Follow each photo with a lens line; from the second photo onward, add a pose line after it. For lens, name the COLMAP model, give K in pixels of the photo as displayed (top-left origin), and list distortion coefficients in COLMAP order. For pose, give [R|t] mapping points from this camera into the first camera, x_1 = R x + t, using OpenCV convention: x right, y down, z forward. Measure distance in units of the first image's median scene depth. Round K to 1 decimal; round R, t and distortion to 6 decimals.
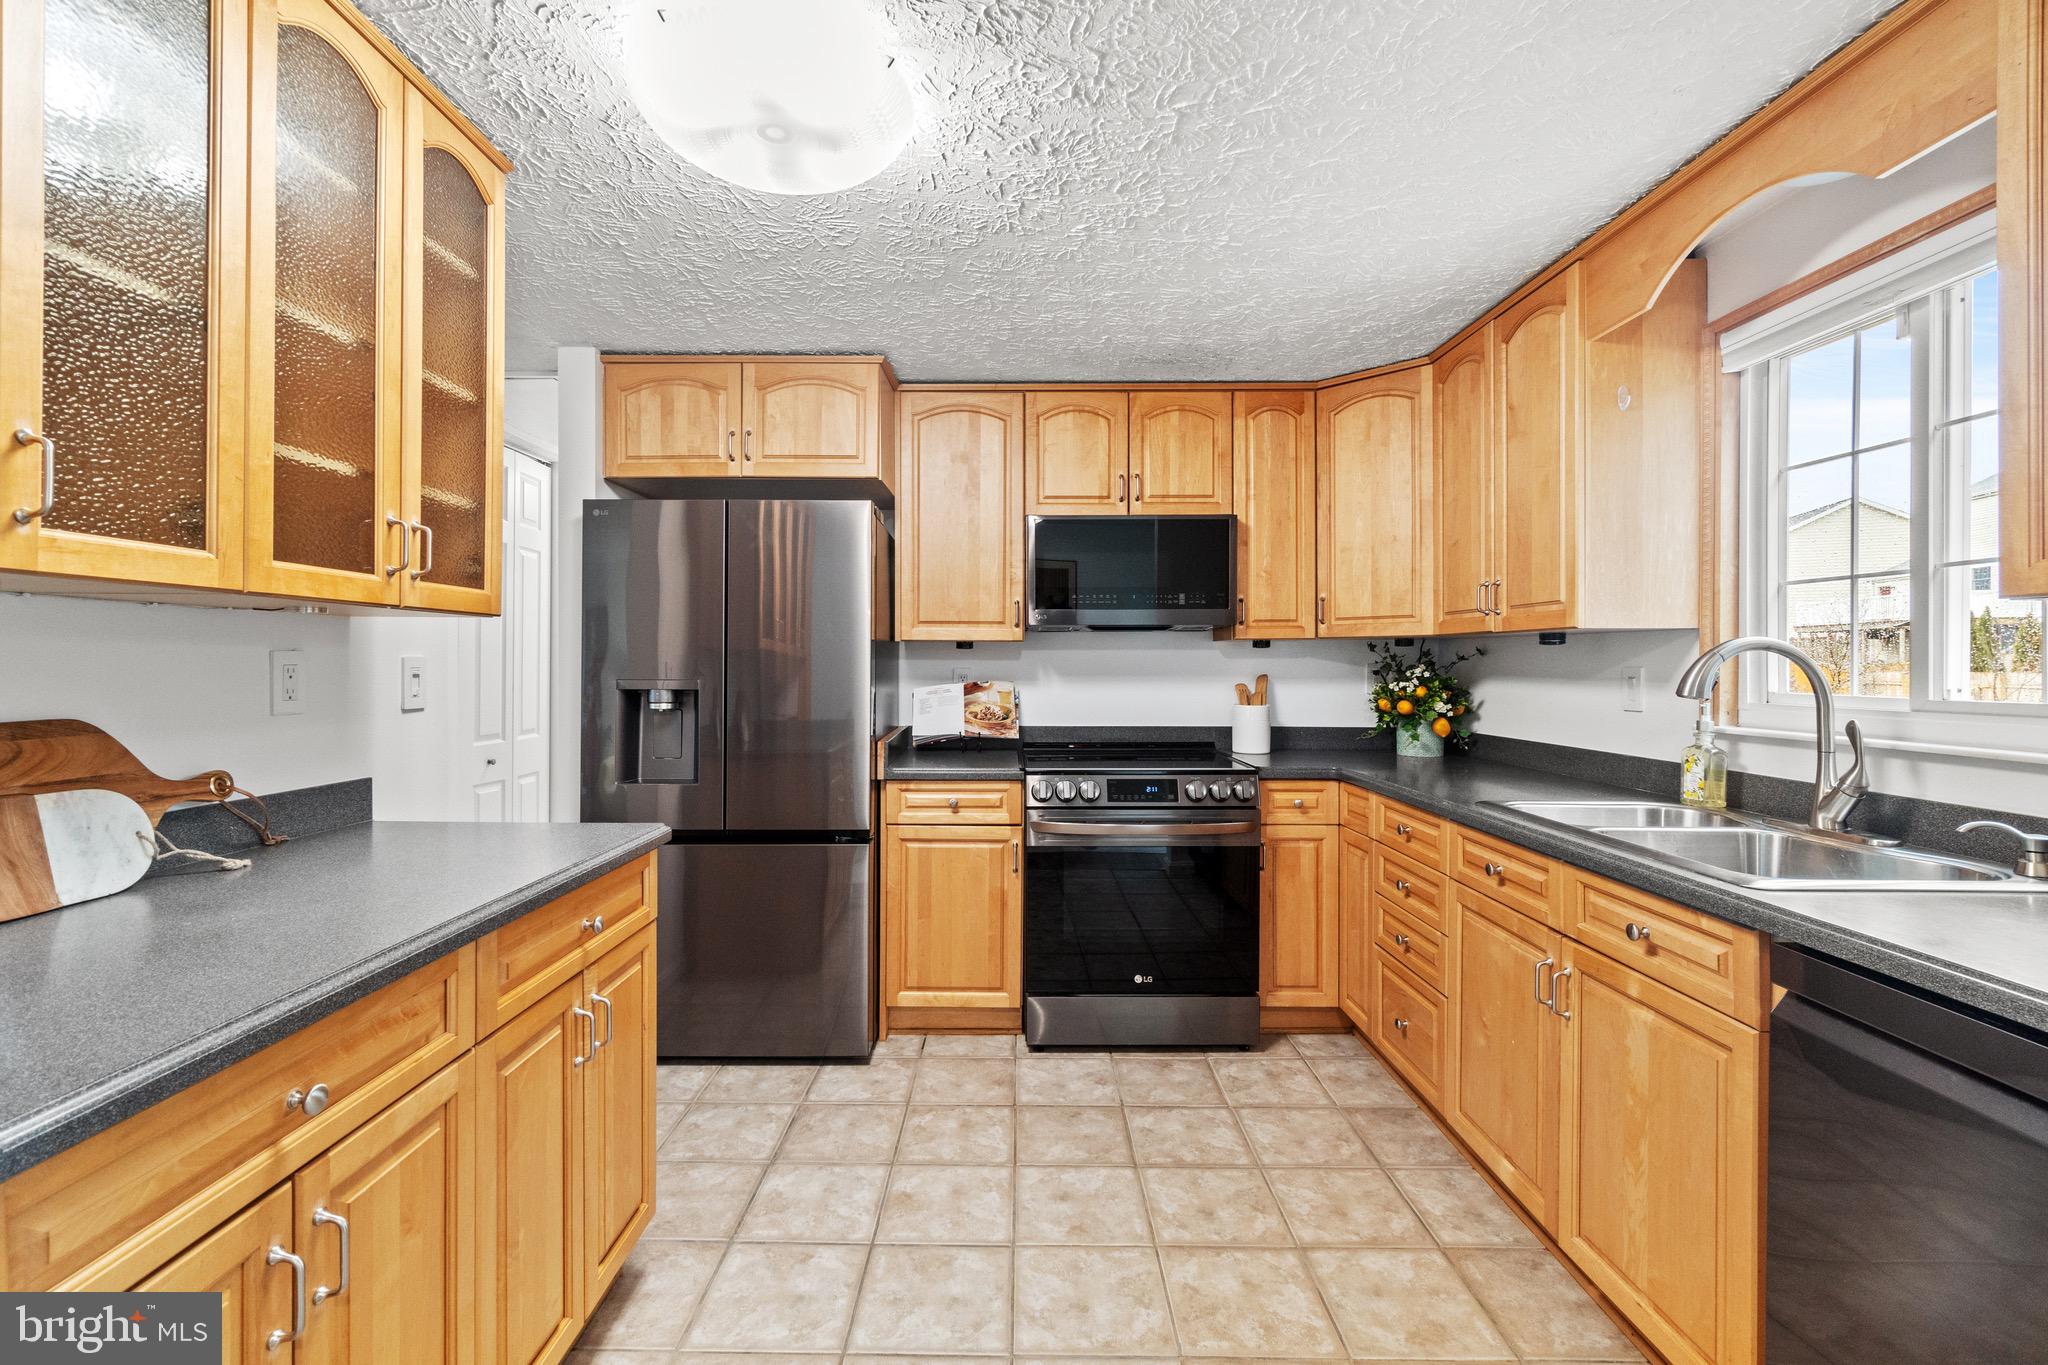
lens RADIAL K [[881.6, 0, 1010.6], [0, 881.6, 663.7], [0, 0, 1]] dist [-0.008509, 0.003562]
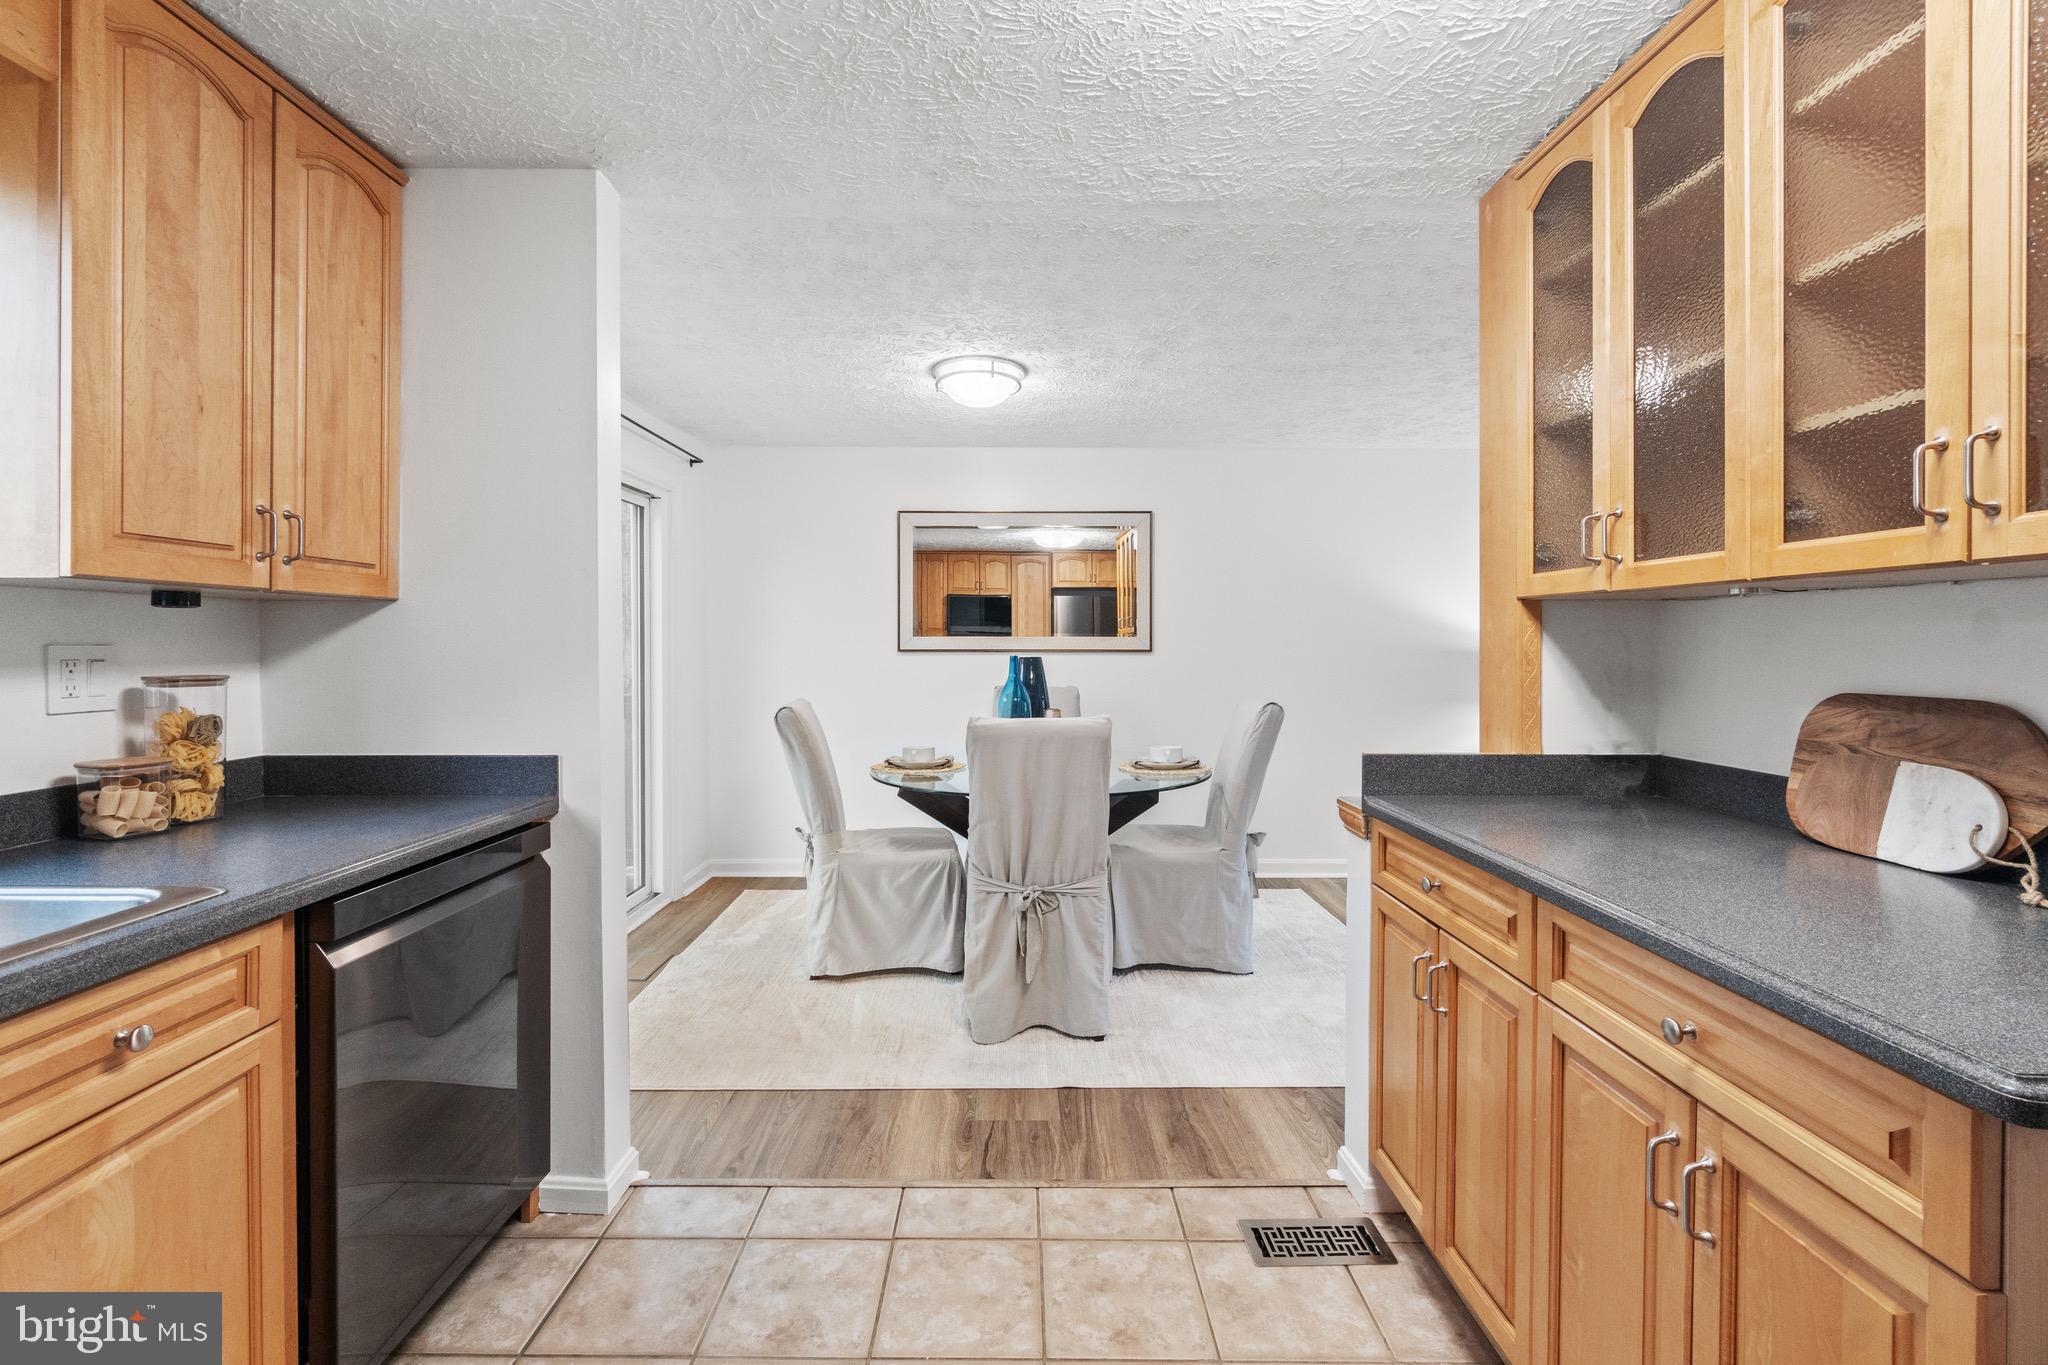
lens RADIAL K [[881.6, 0, 1009.4], [0, 881.6, 648.0], [0, 0, 1]] dist [-0.008509, 0.003562]
pose [[-0.999977, -0.002775, 0.006129, 0.022603], [-0.002741, 0.999981, 0.005464, -0.000204], [-0.006144, 0.005448, -0.999966, 1.130134]]
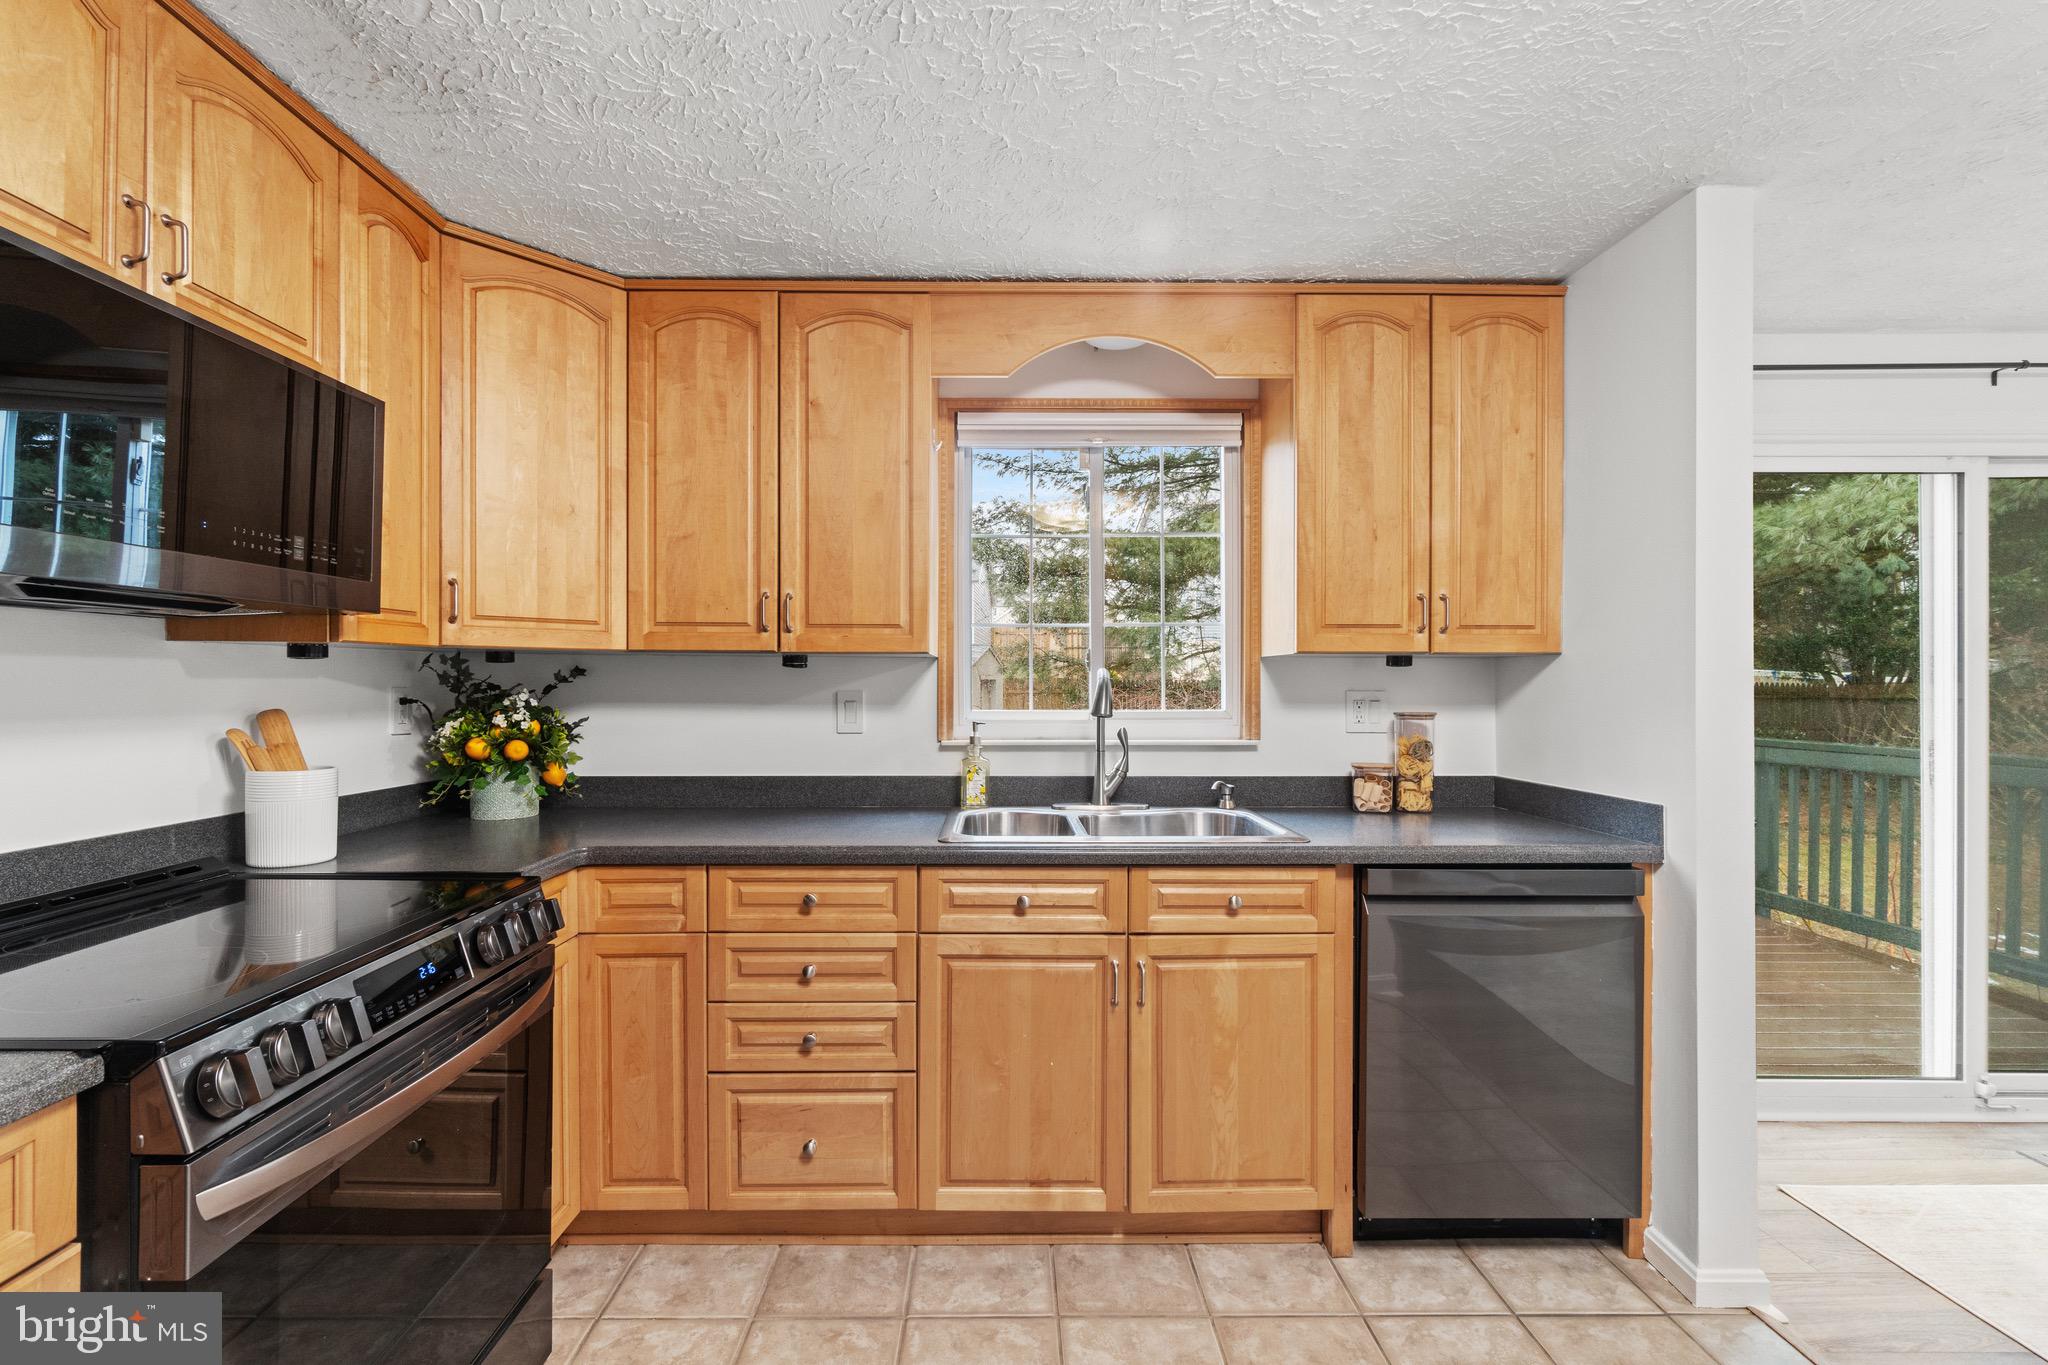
lens RADIAL K [[881.6, 0, 1009.1], [0, 881.6, 687.5], [0, 0, 1]] dist [-0.008509, 0.003562]
pose [[-0.010890, -0.002512, 0.999938, -0.375588], [-0.001484, 0.999996, 0.002496, -0.003842], [-0.999940, -0.001457, -0.010893, 0.906829]]
